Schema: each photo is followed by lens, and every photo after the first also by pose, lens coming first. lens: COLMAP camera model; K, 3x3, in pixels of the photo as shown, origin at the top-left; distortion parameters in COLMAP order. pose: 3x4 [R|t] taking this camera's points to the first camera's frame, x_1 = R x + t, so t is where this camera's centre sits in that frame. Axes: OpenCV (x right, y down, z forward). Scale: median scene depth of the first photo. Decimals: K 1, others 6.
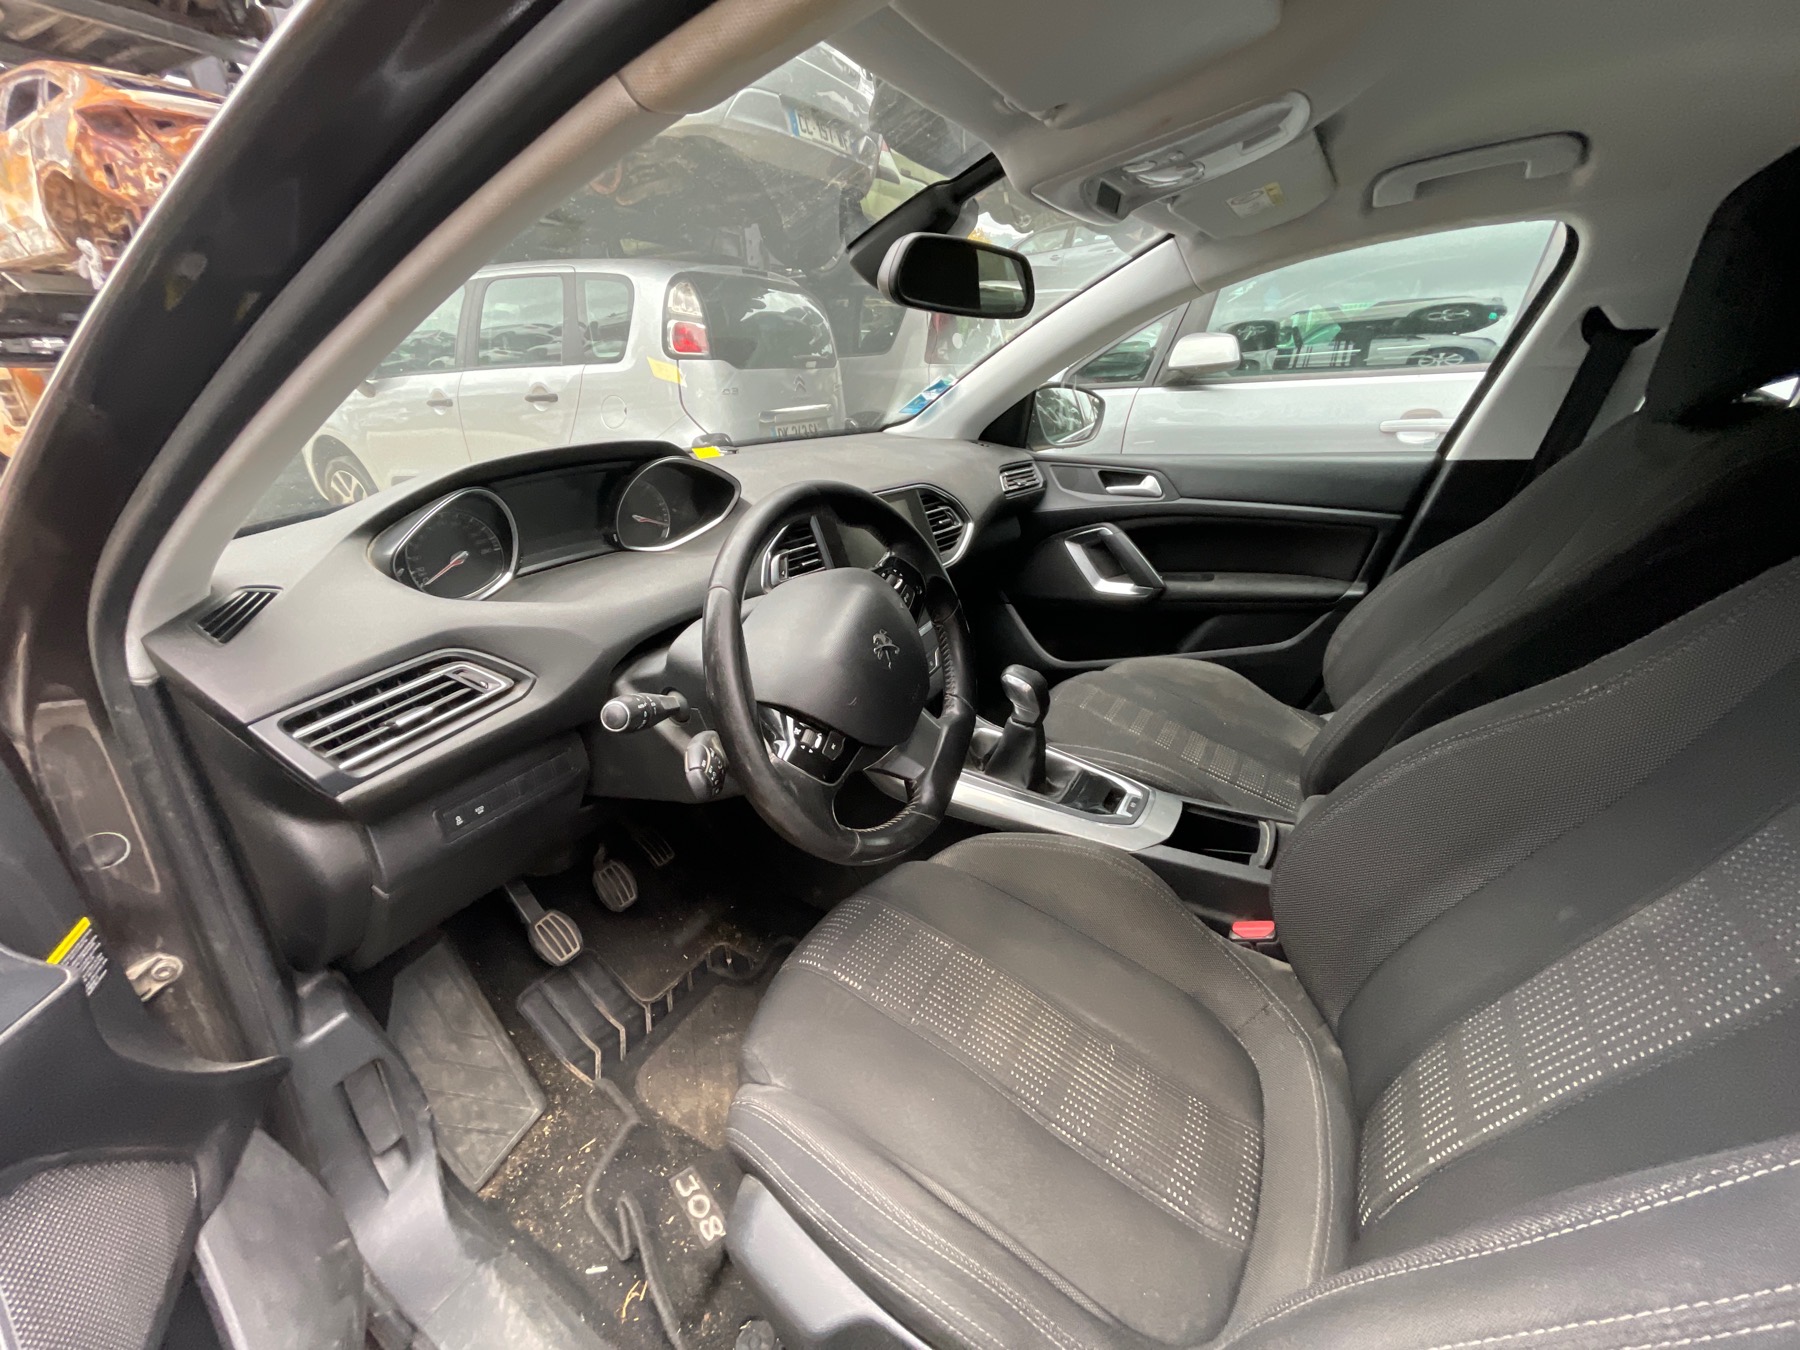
lens RADIAL K [[719.2, 0, 900.0], [0, 719.2, 675.0], [0, 0, 1]] dist [-0.001679, -0.001032]
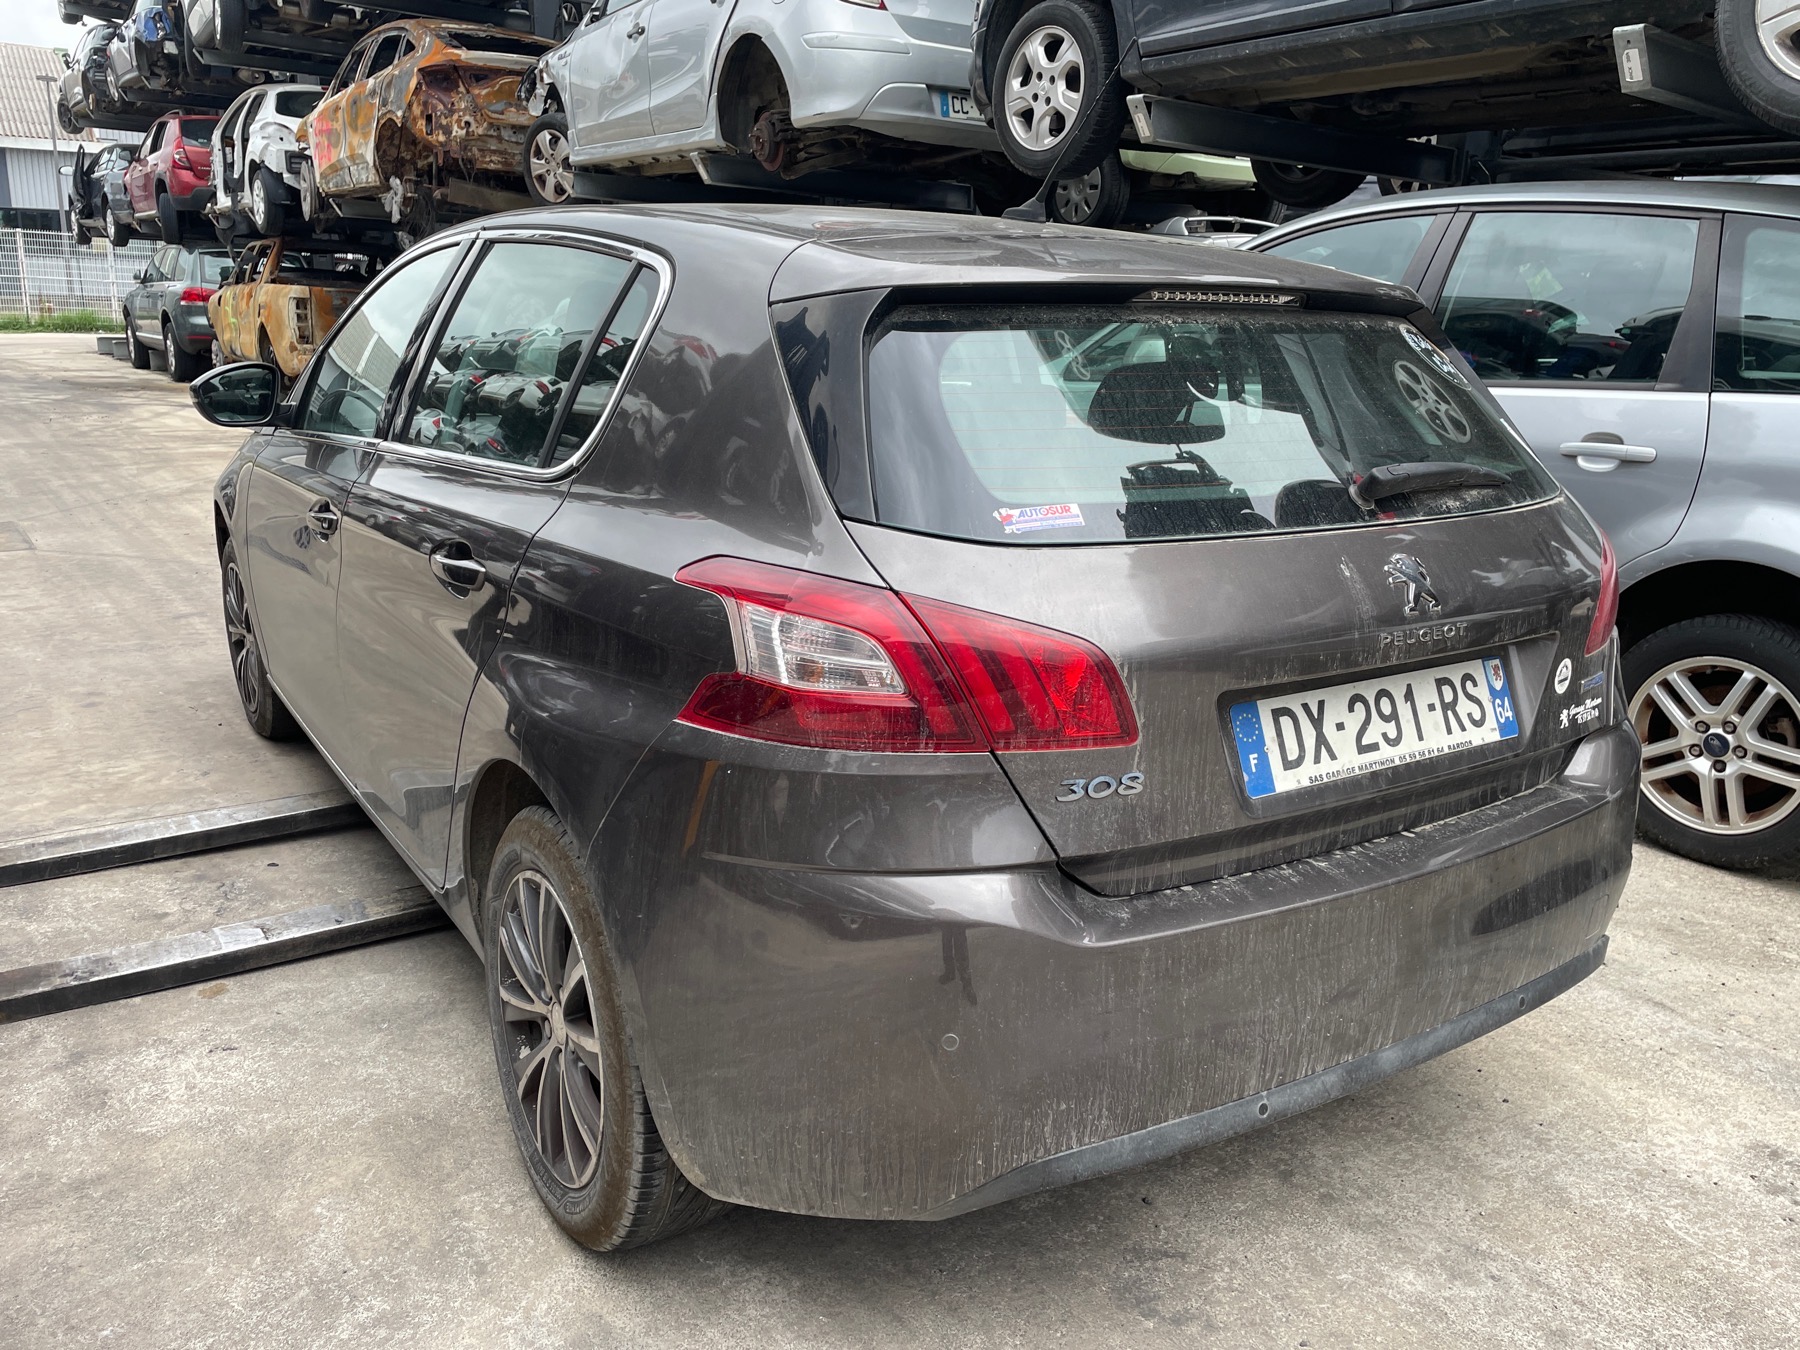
lens RADIAL K [[1372.1, 0, 900.0], [0, 1372.1, 675.0], [0, 0, 1]] dist [0.037011, -0.062994]
pose [[0.893288, 0.161170, -0.419597, 0.483917], [-0.223524, 0.969177, -0.103597, 0.136117], [0.389967, 0.186332, 0.901779, -0.397162]]
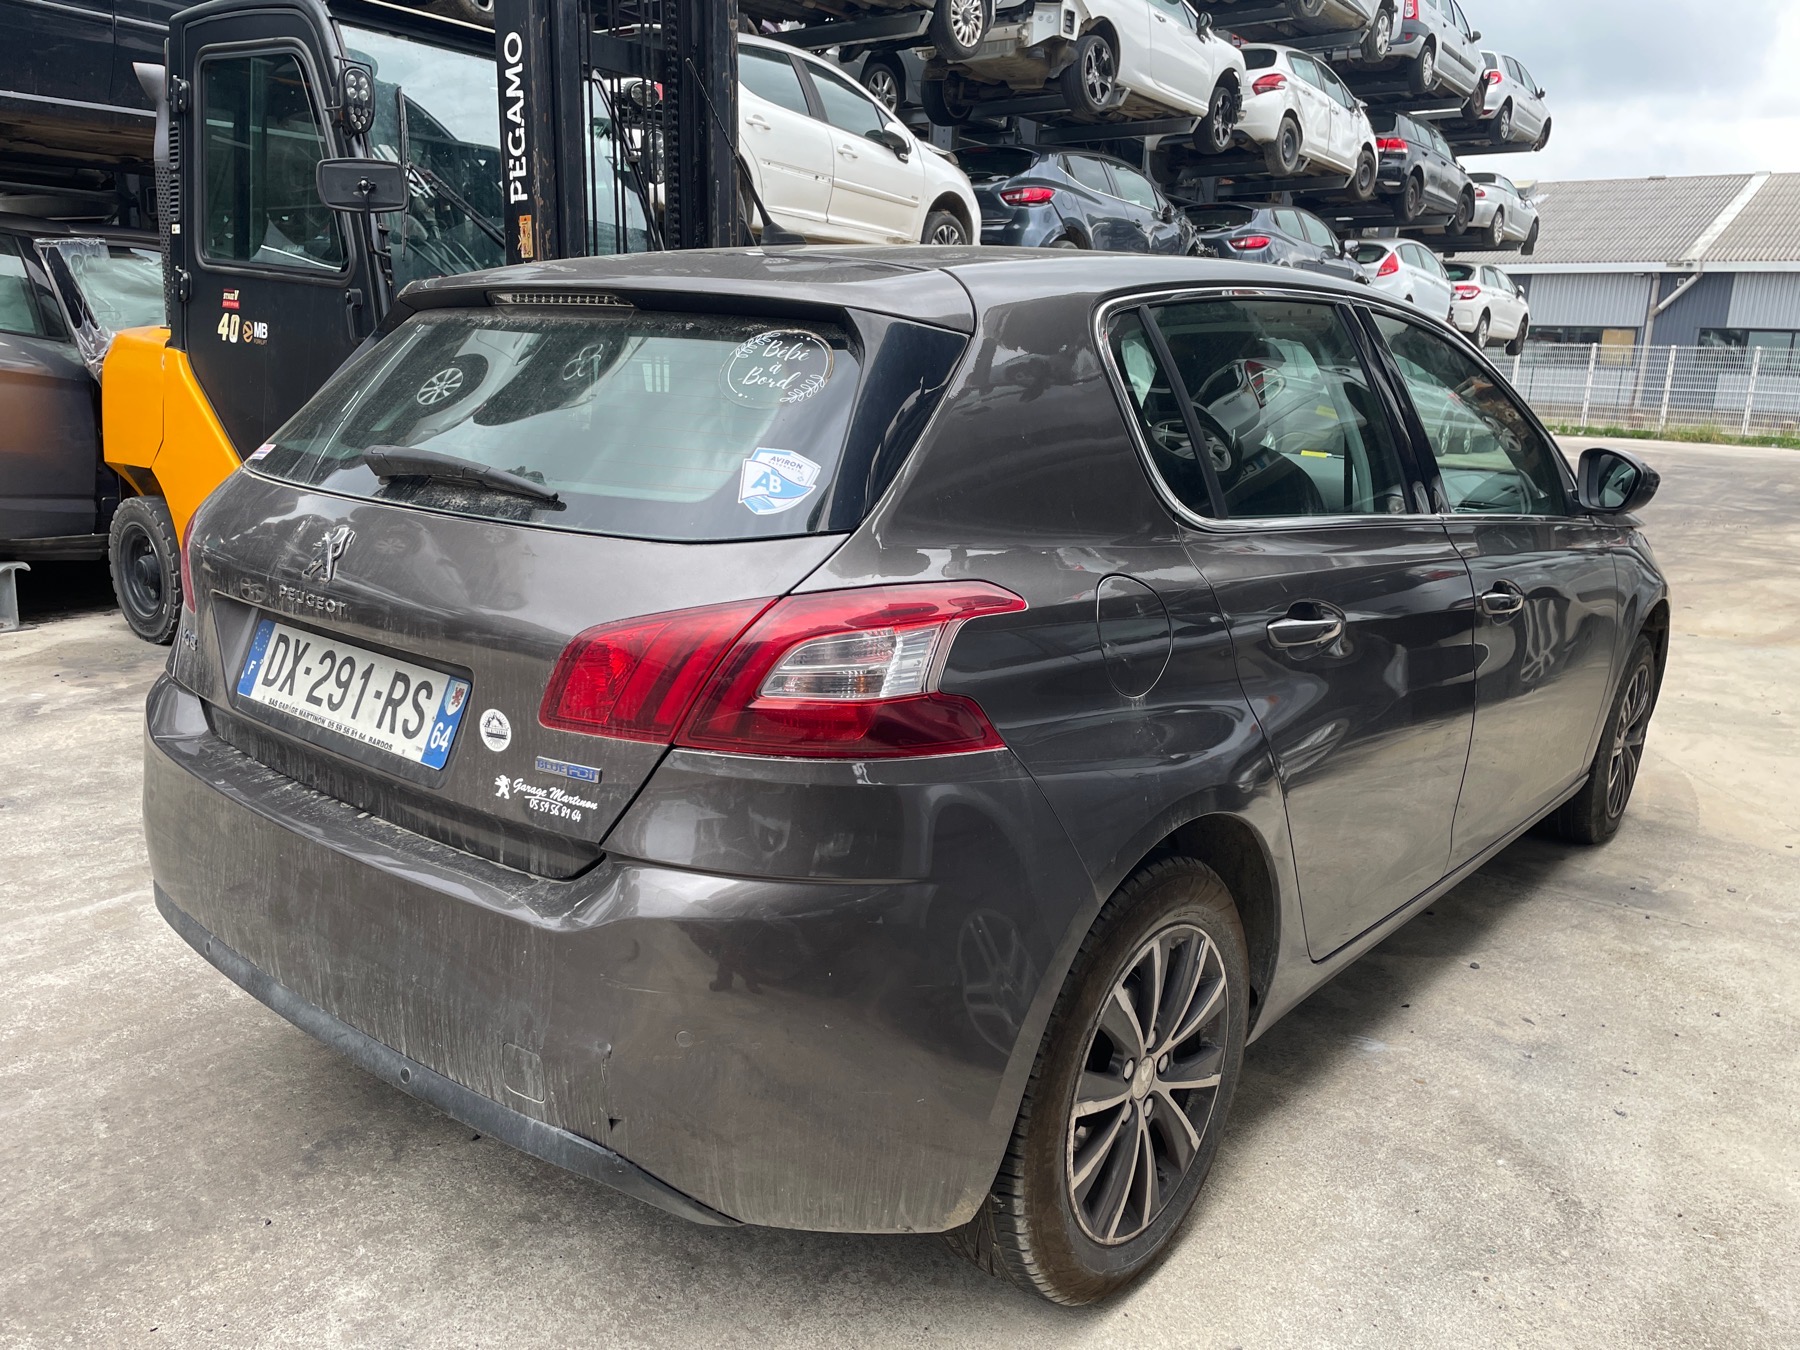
lens RADIAL K [[1372.1, 0, 900.0], [0, 1372.1, 675.0], [0, 0, 1]] dist [0.037011, -0.062994]
pose [[-0.168459, 0.235279, -0.957218, 0.777662], [-0.429757, 0.856409, 0.286133, -0.090995], [0.887091, 0.459573, -0.043157, 0.124618]]
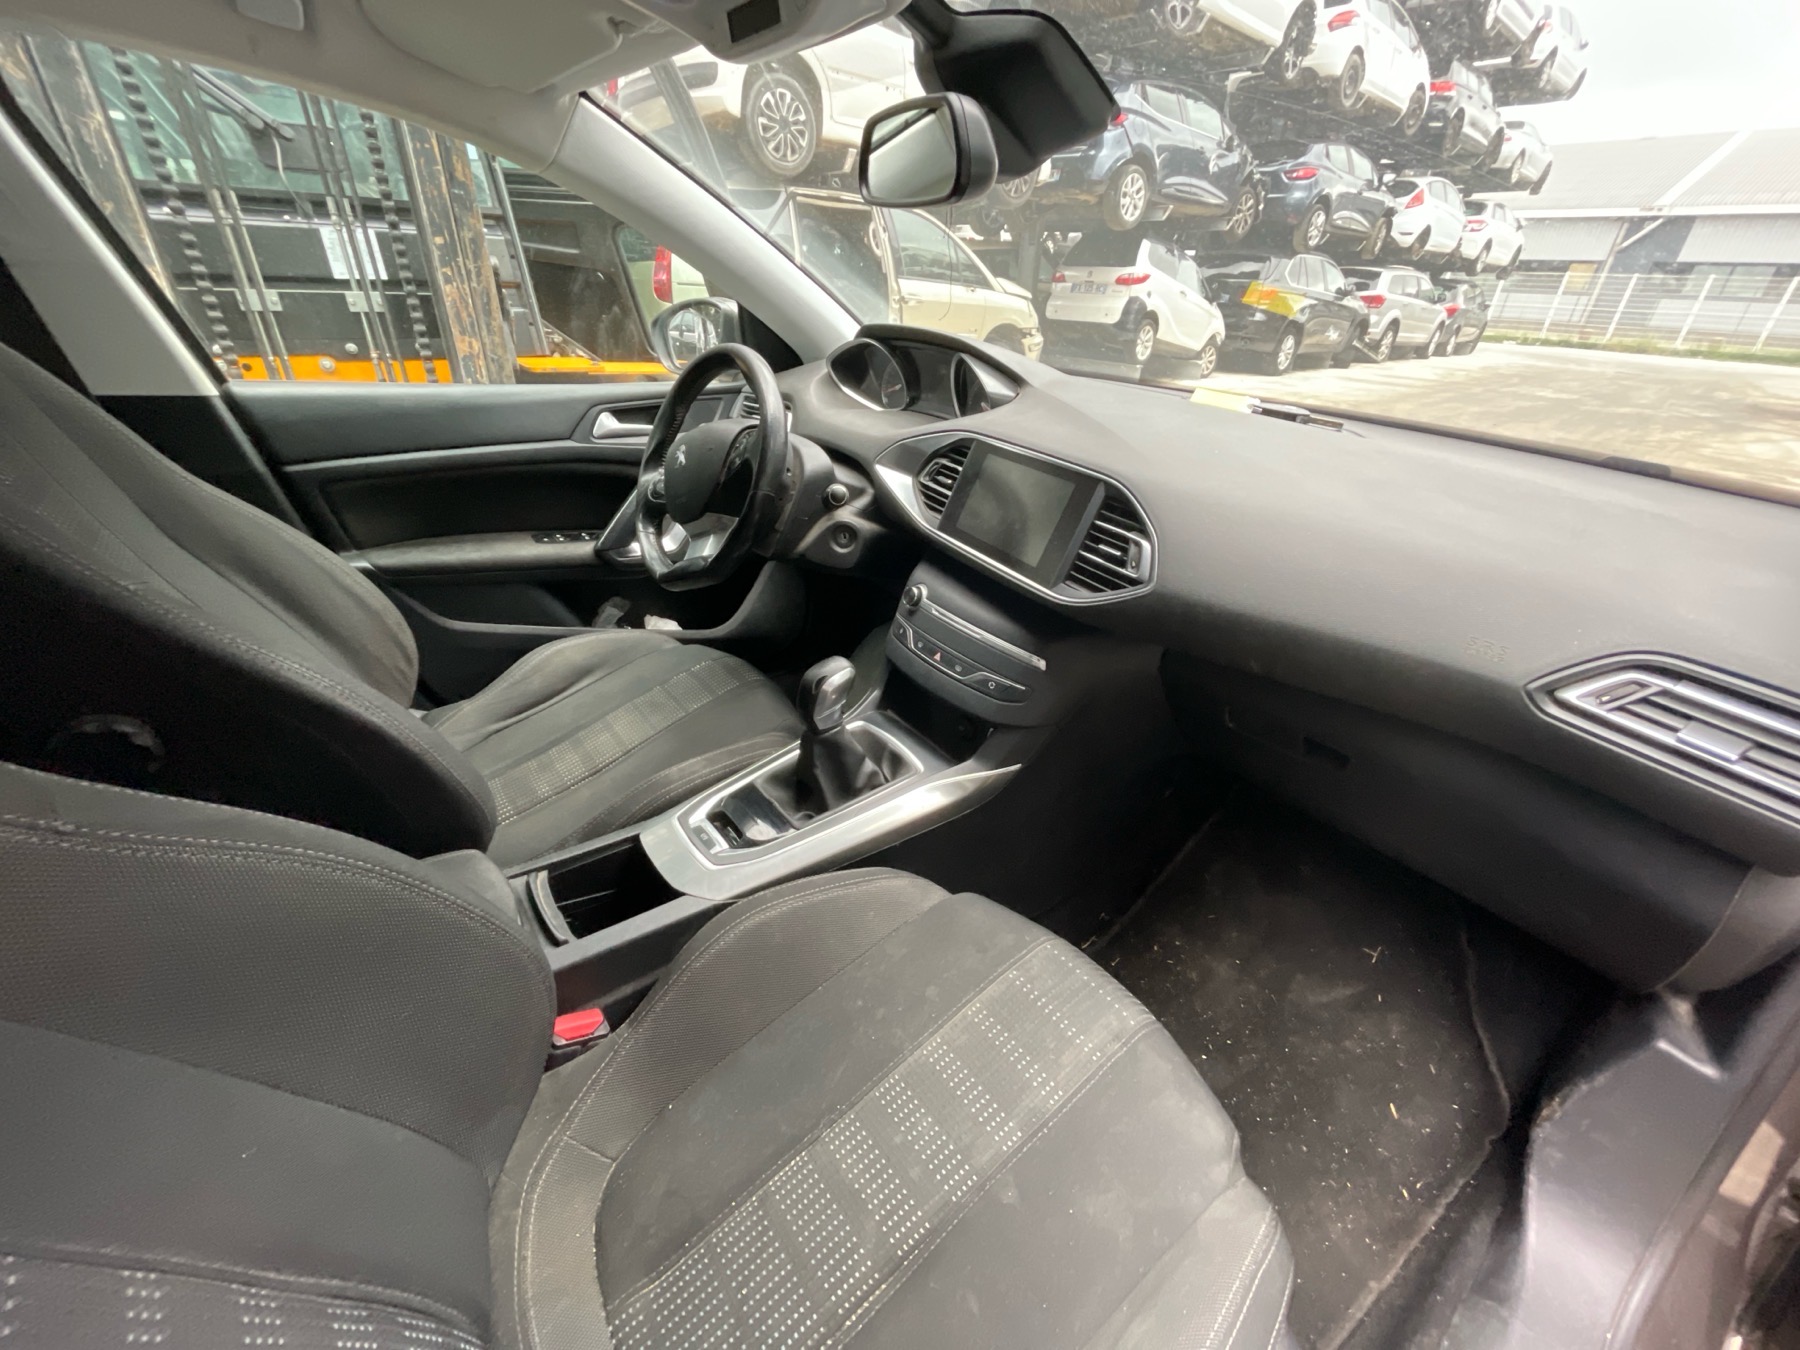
lens RADIAL K [[715.7, 0, 900.0], [0, 715.7, 675.0], [0, 0, 1]] dist [-0.009467, 0.000121]
pose [[-0.377528, 0.455737, -0.806087, 0.159619], [-0.401206, 0.704054, 0.585954, -0.099762], [0.834570, 0.544621, -0.082955, 0.229191]]
